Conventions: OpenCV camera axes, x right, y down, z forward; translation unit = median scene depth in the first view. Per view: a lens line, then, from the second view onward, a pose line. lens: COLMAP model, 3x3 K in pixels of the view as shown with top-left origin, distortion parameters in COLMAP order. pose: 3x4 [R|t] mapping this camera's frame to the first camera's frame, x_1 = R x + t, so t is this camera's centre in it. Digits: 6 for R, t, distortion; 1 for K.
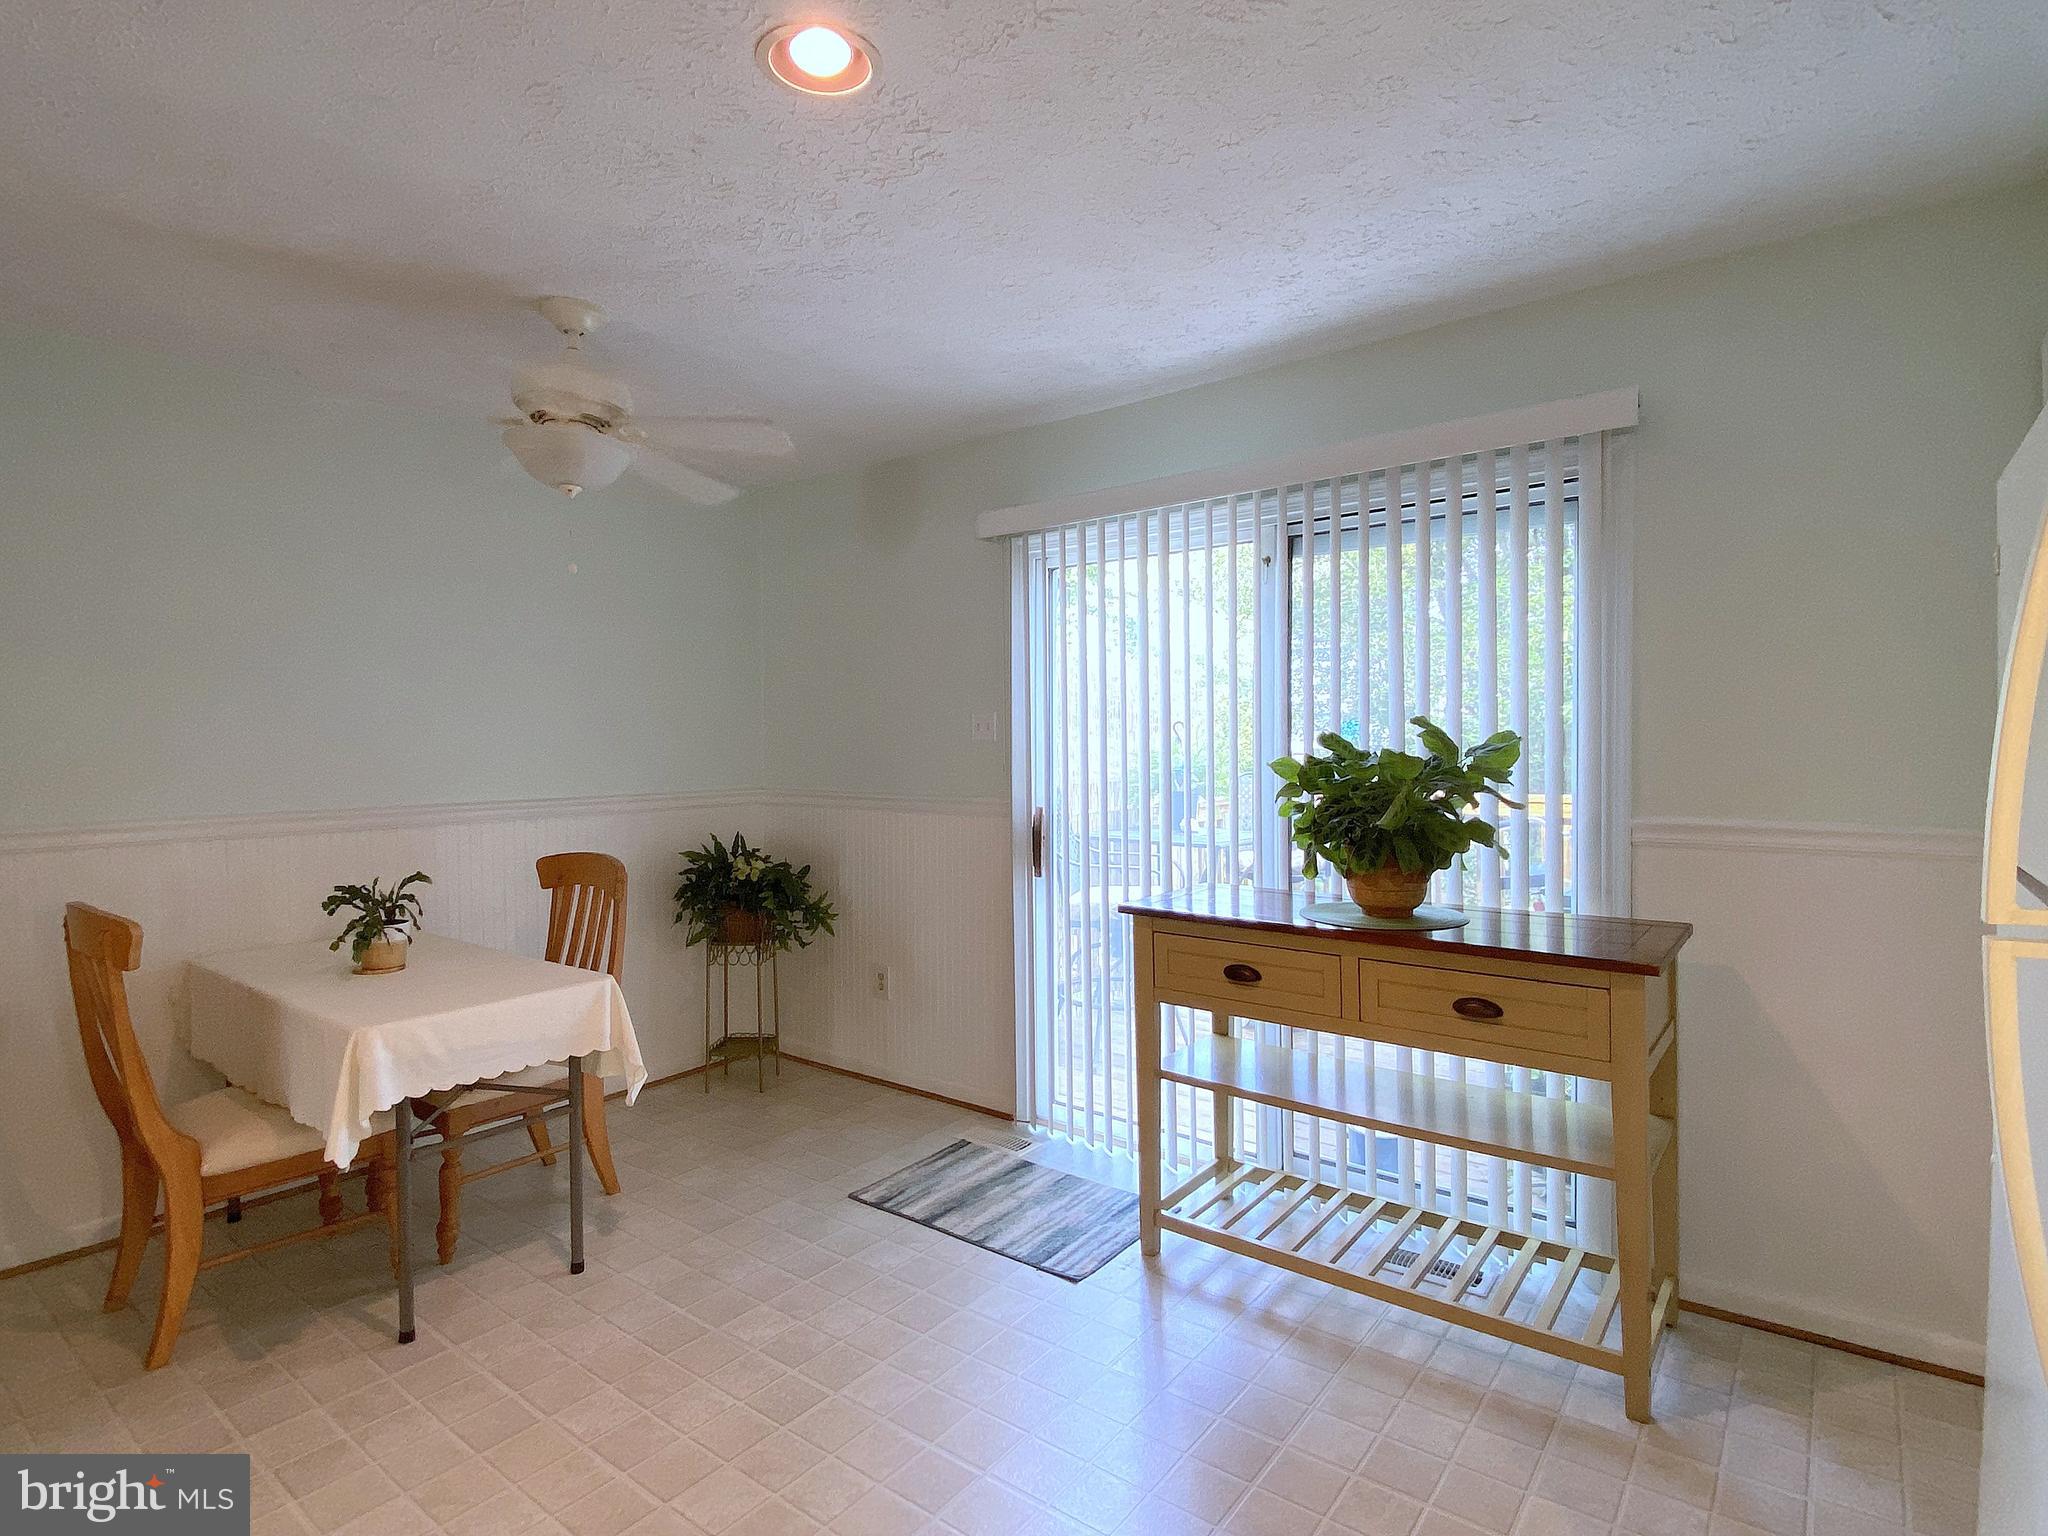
lens RADIAL K [[1067.6, 0, 1025.9], [0, 1067.6, 735.6], [0, 0, 1]] dist [0.033632, -0.028634]
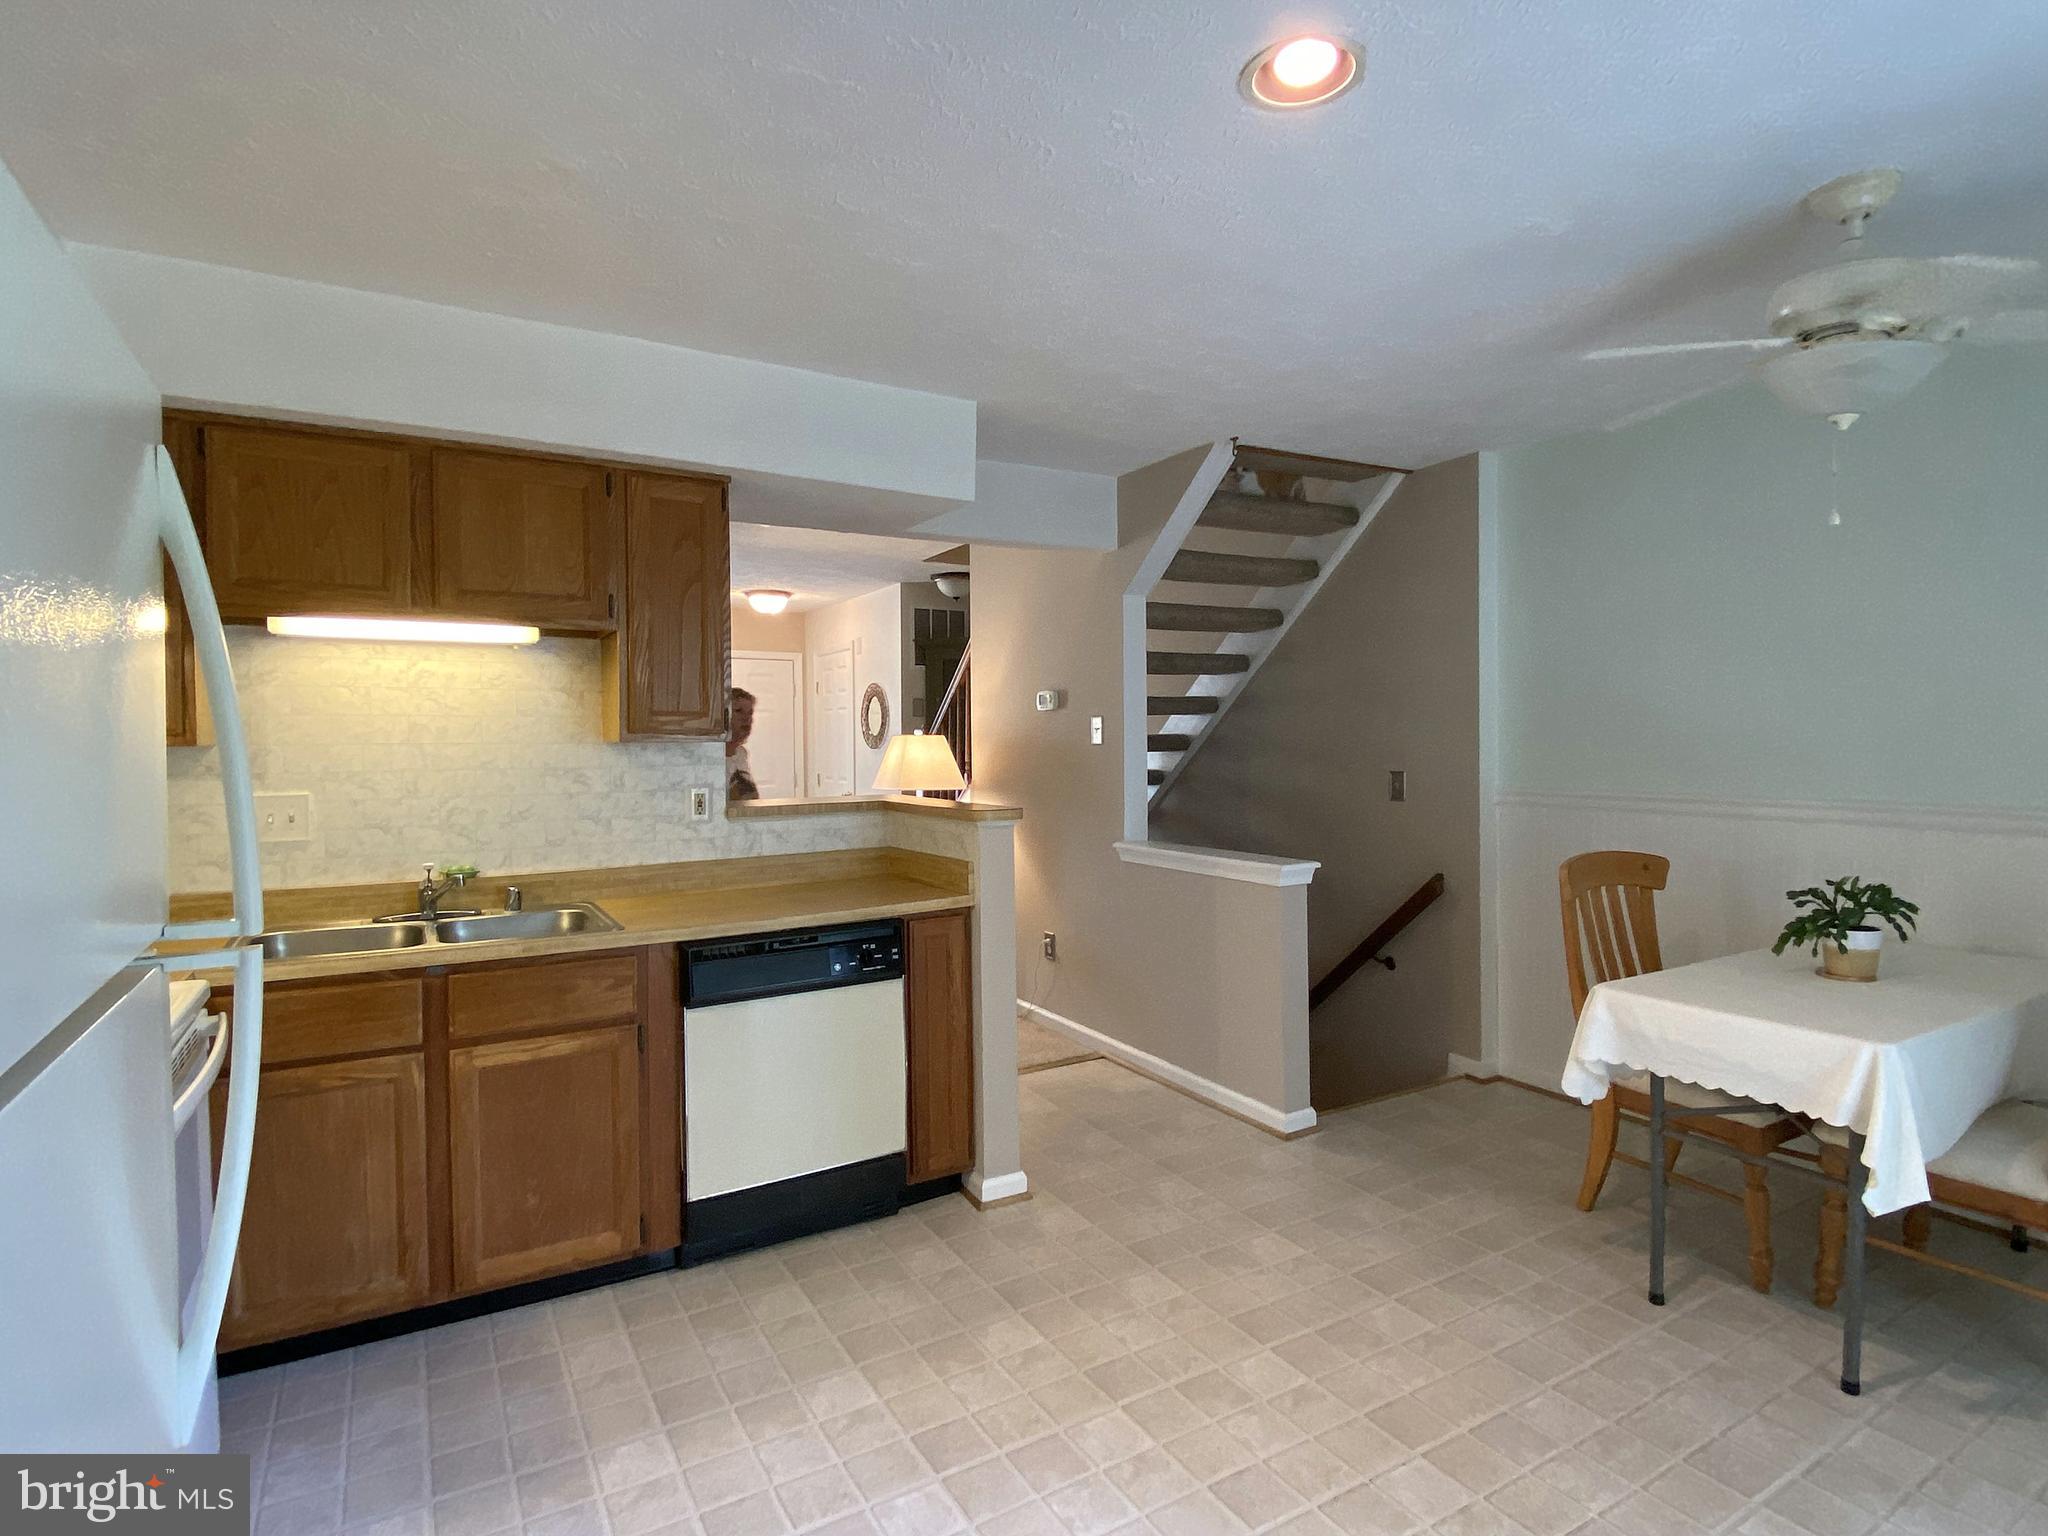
lens RADIAL K [[1061.5, 0, 1027.7], [0, 1061.5, 739.5], [0, 0, 1]] dist [0.099602, -0.092708]
pose [[-0.372544, 0.017972, -0.927841, 0.529366], [0.009705, 0.999833, 0.015470, -0.008623], [0.927964, -0.003242, -0.372656, 0.696484]]
